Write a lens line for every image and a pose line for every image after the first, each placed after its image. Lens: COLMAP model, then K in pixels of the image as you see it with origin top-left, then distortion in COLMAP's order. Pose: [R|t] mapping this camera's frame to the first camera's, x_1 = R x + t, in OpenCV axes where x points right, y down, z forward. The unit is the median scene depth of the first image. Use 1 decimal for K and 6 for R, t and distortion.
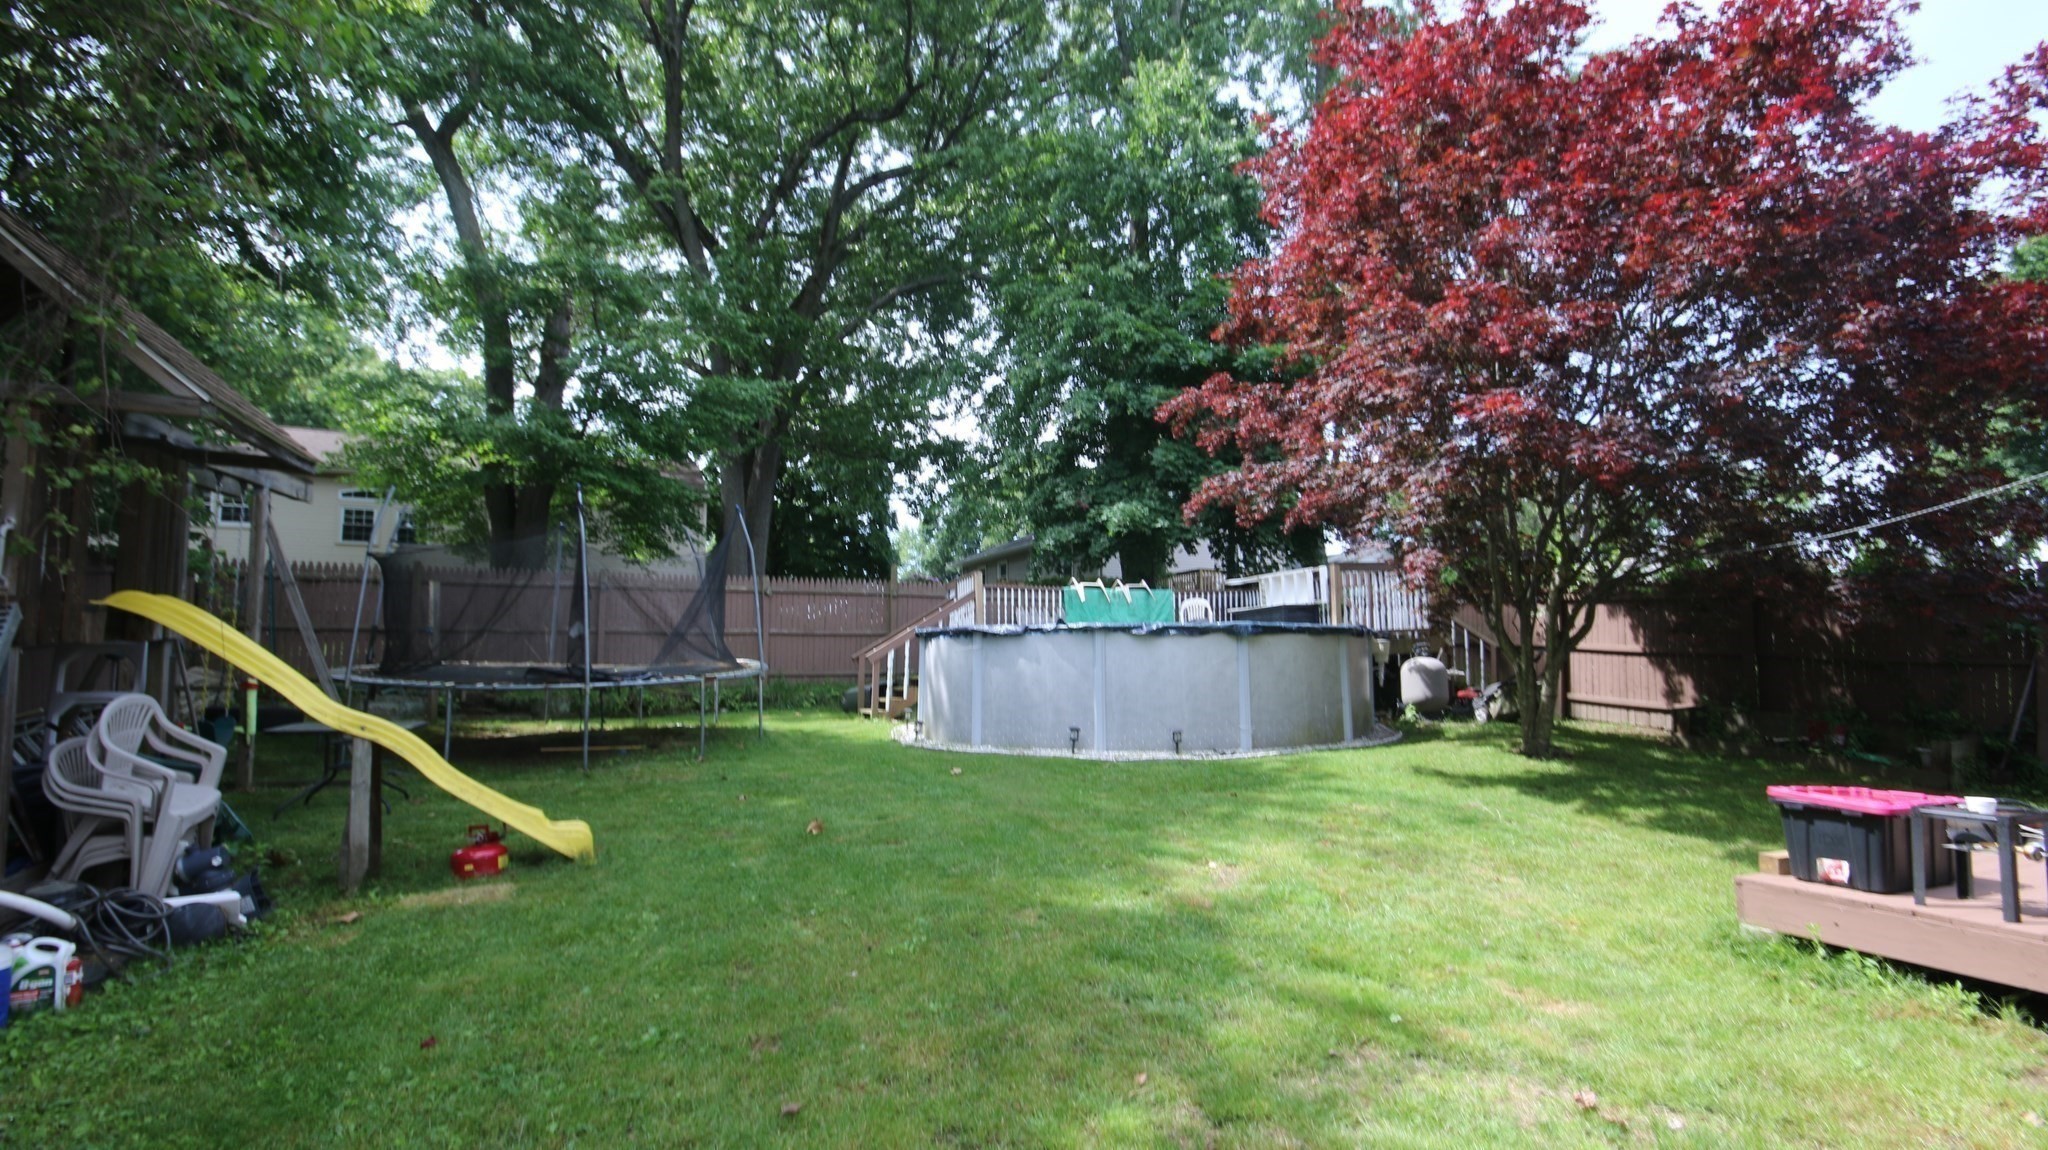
lens RADIAL K [[964.1, 0, 1024.0], [0, 964.1, 575.0], [0, 0, 1]] dist [-0.000345, -0.010658]
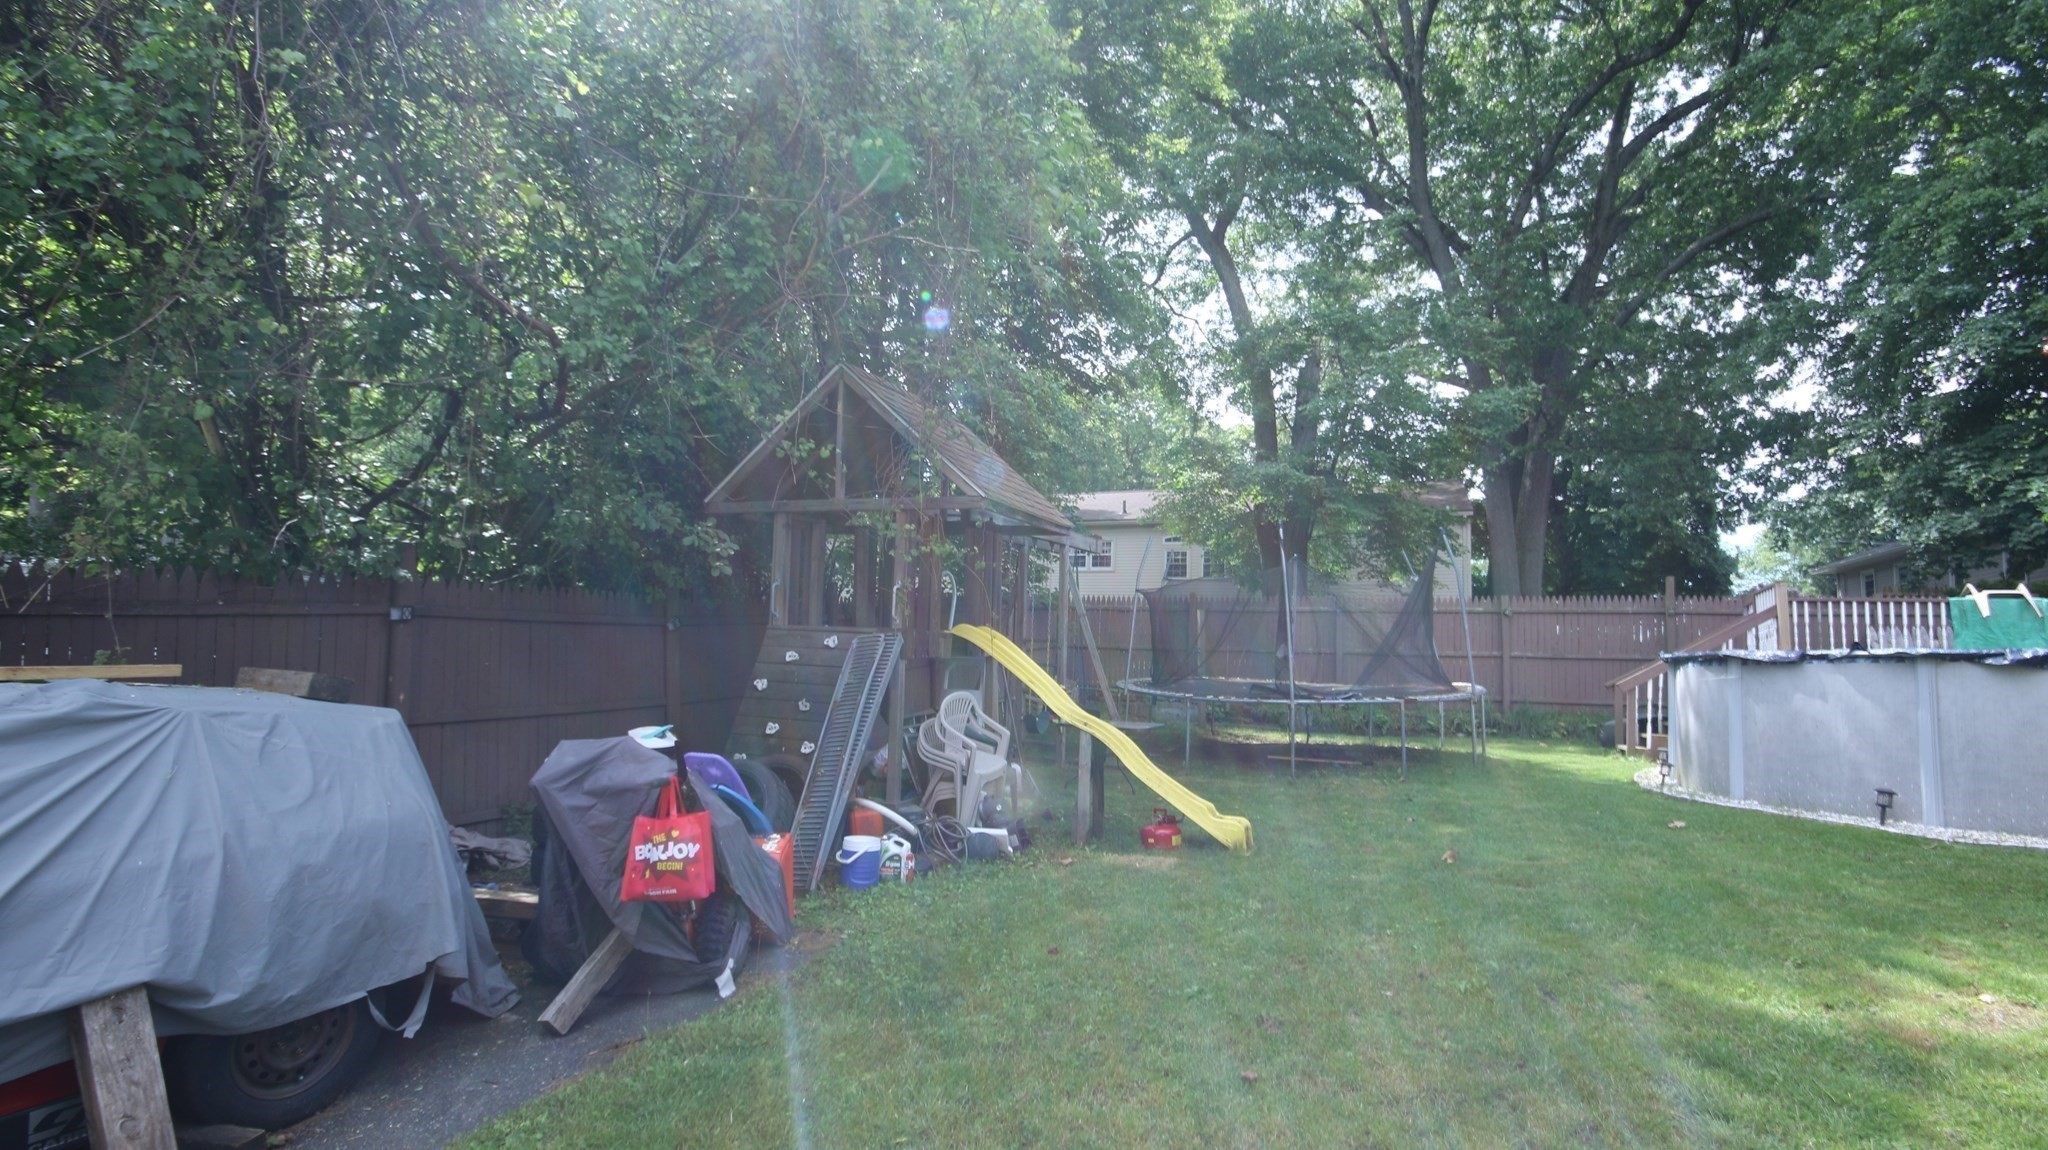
lens RADIAL K [[983.5, 0, 1024.0], [0, 983.5, 575.0], [0, 0, 1]] dist [-0.015405, 0.000821]
pose [[0.670225, -0.046804, -0.740681, 0.159039], [0.032903, 0.998902, -0.033348, -0.003366], [0.741428, -0.002020, 0.671029, 0.007405]]
